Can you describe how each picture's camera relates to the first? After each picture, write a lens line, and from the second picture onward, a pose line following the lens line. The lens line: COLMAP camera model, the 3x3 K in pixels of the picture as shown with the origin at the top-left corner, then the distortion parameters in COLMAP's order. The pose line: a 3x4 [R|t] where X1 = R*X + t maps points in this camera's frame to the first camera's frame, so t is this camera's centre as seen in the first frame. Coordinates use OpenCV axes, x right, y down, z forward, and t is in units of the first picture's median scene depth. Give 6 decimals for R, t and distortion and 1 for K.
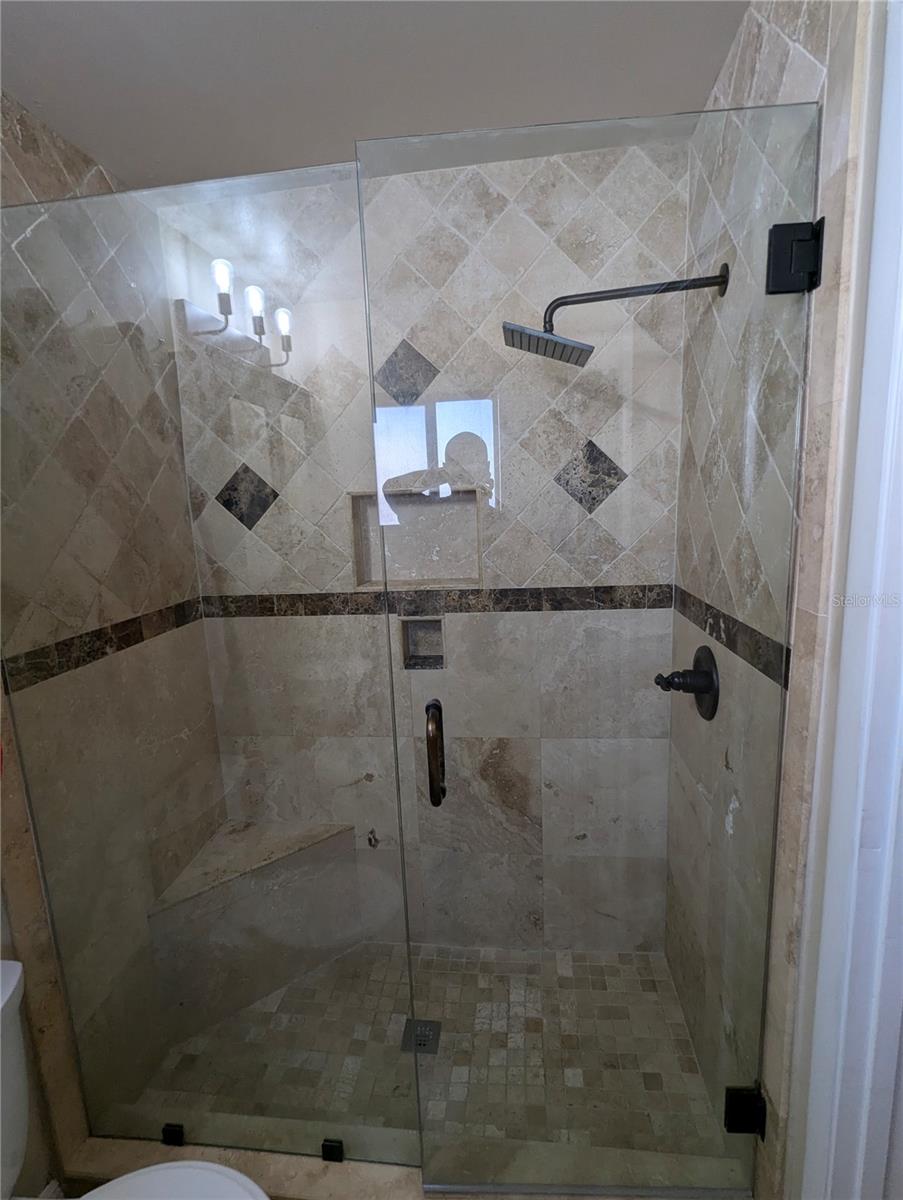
lens RADIAL K [[566.5, 0, 451.4], [0, 566.5, 598.5], [0, 0, 1]] dist [-0.005632, 0.001777]
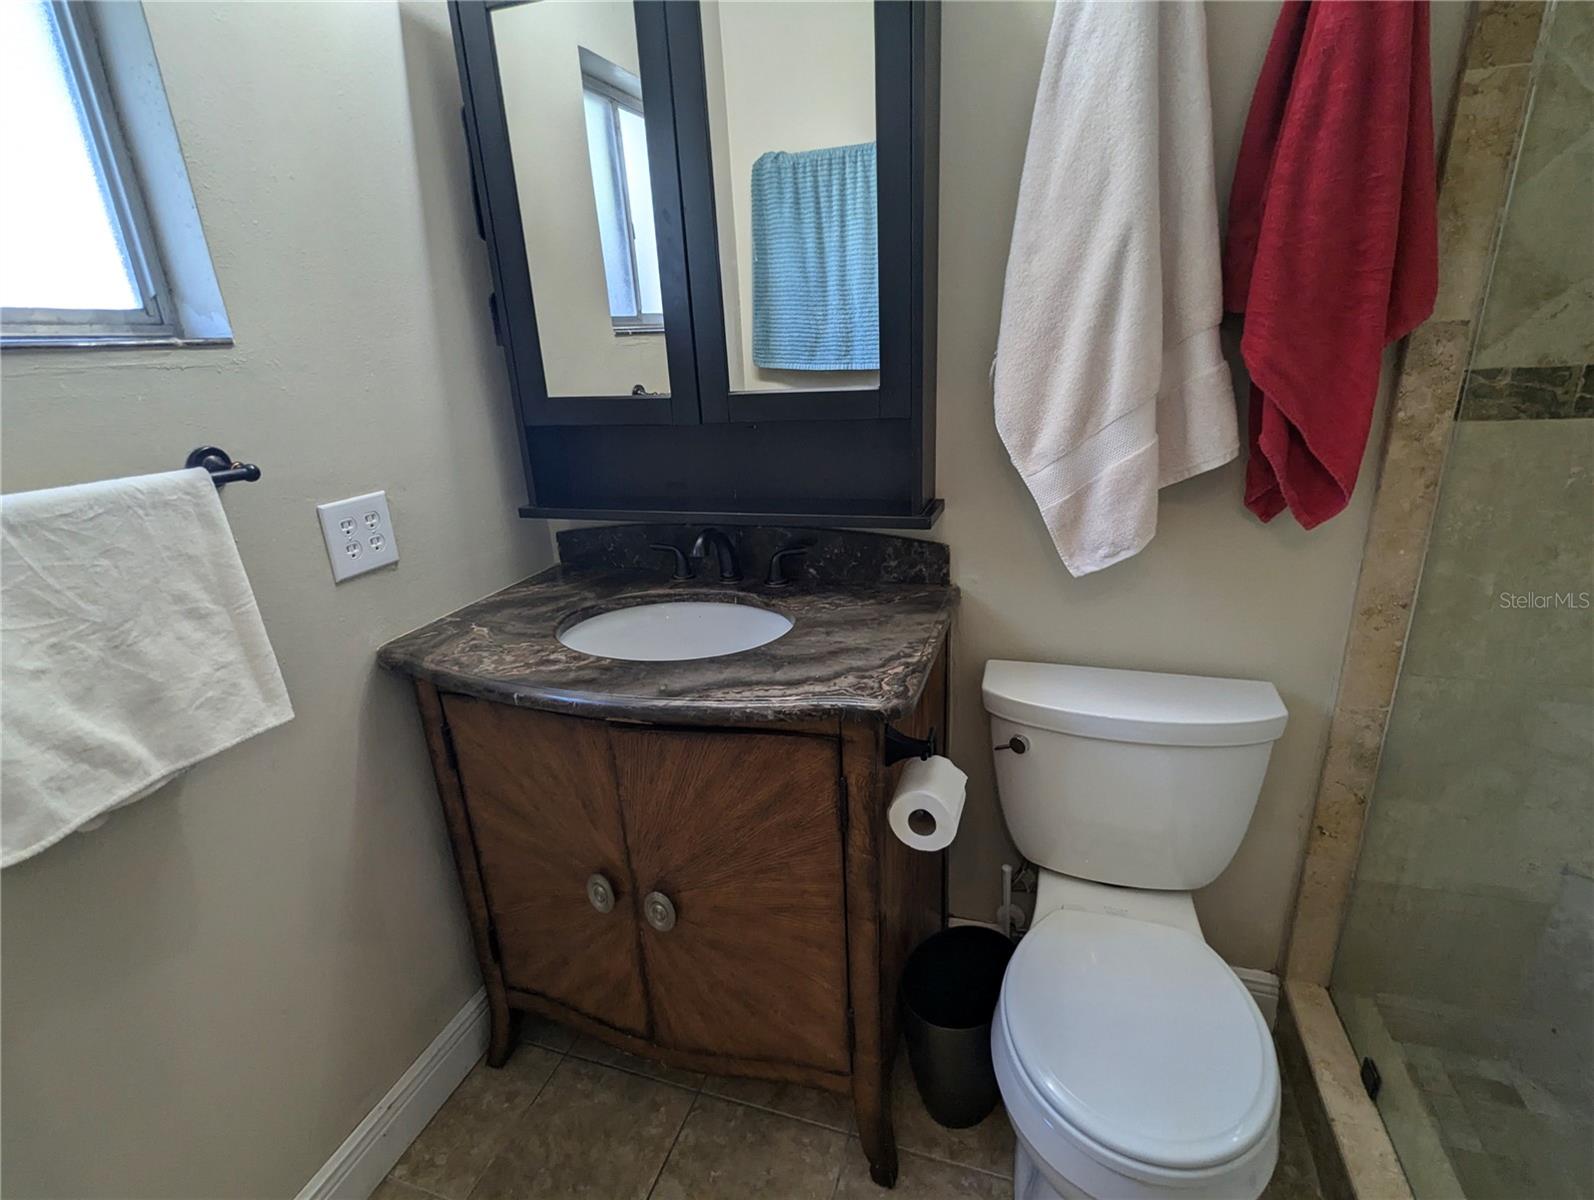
lens RADIAL K [[752.5, 0, 799.1], [0, 752.5, 601.7], [0, 0, 1]] dist [-0.005632, 0.001777]
pose [[-0.205235, 0.370302, -0.905955, 0.323883], [-0.100865, 0.912728, 0.395921, 0.078571], [0.973501, 0.172636, -0.149973, 0.327717]]
